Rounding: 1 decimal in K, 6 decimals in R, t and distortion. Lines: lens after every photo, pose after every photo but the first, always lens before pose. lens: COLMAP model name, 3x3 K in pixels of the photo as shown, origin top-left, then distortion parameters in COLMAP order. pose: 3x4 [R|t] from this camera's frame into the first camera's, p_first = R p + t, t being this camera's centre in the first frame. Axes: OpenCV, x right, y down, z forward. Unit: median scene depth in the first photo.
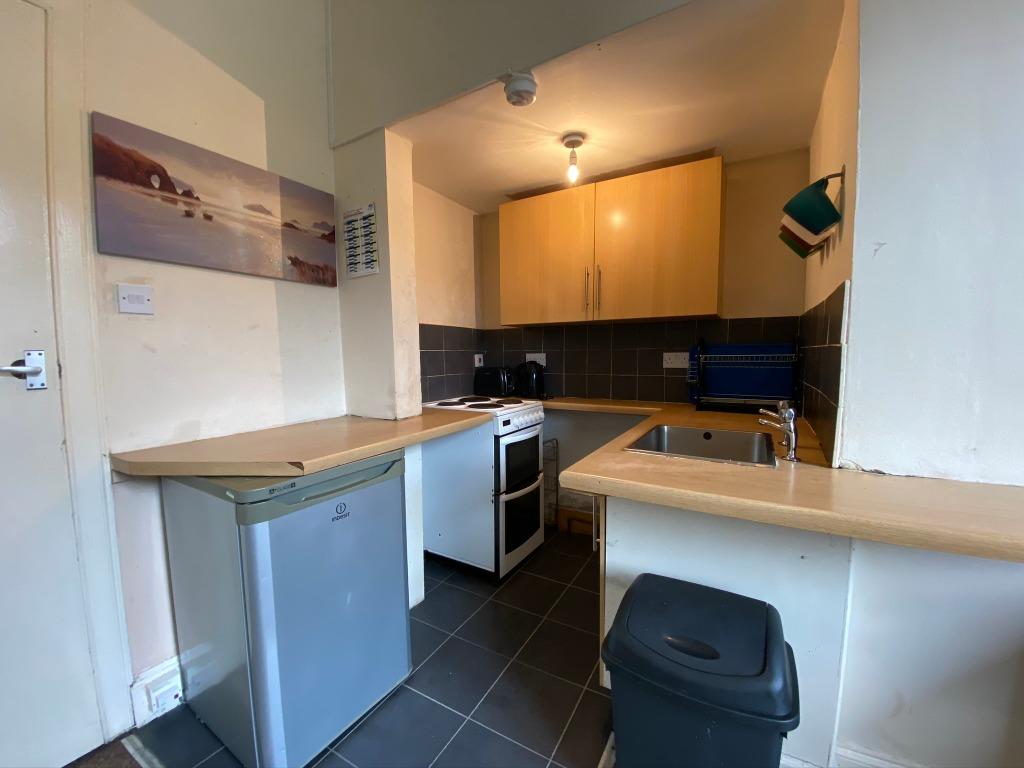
lens RADIAL K [[415.0, 0, 512.5], [0, 415.0, 386.1], [0, 0, 1]] dist [0.021009, -0.021880]
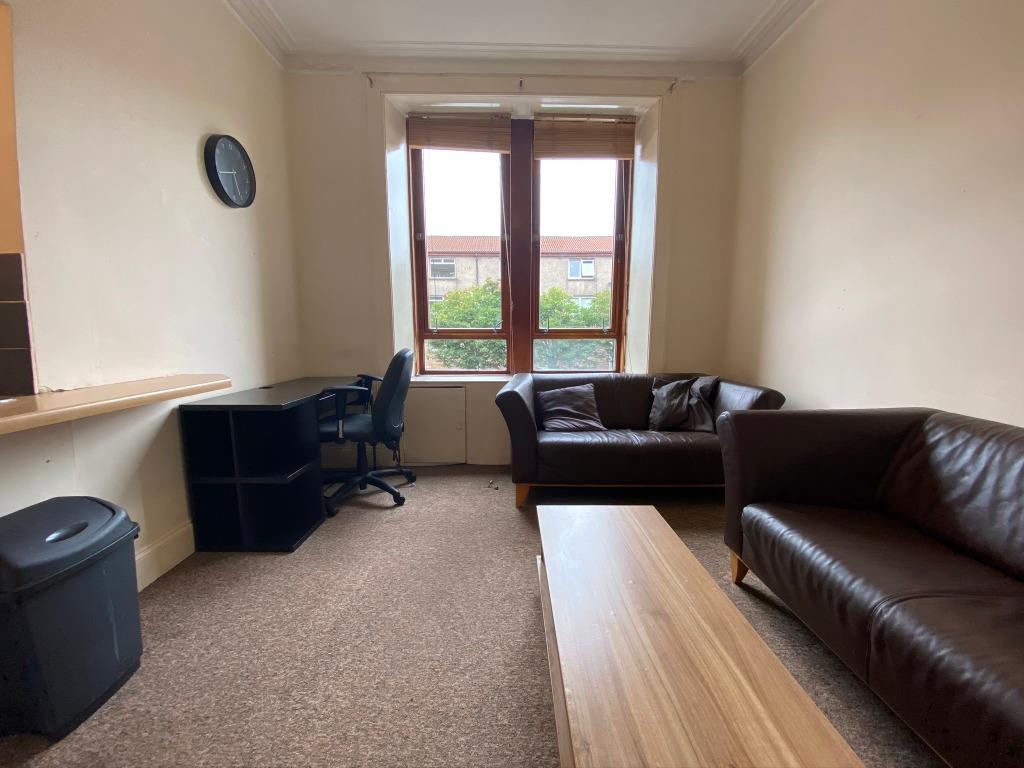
lens RADIAL K [[415.0, 0, 512.5], [0, 415.0, 386.1], [0, 0, 1]] dist [0.021009, -0.021880]
pose [[-0.524519, -0.100514, 0.845445, -0.734842], [0.071428, 0.984311, 0.161338, 0.043582], [-0.848397, 0.145013, -0.509111, 0.237815]]
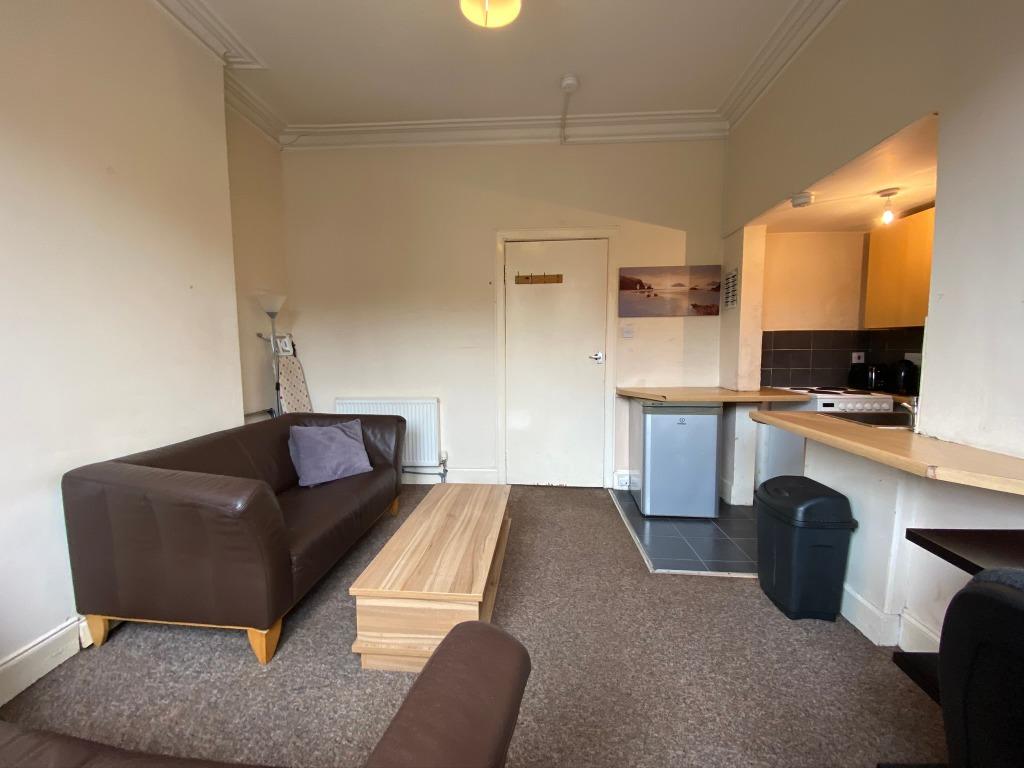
lens RADIAL K [[415.0, 0, 512.5], [0, 415.0, 386.1], [0, 0, 1]] dist [0.021009, -0.021880]
pose [[0.449978, 0.091014, -0.888390, 0.949771], [-0.067823, 0.995403, 0.067625, 0.007448], [0.890461, 0.029823, 0.454082, -0.713163]]
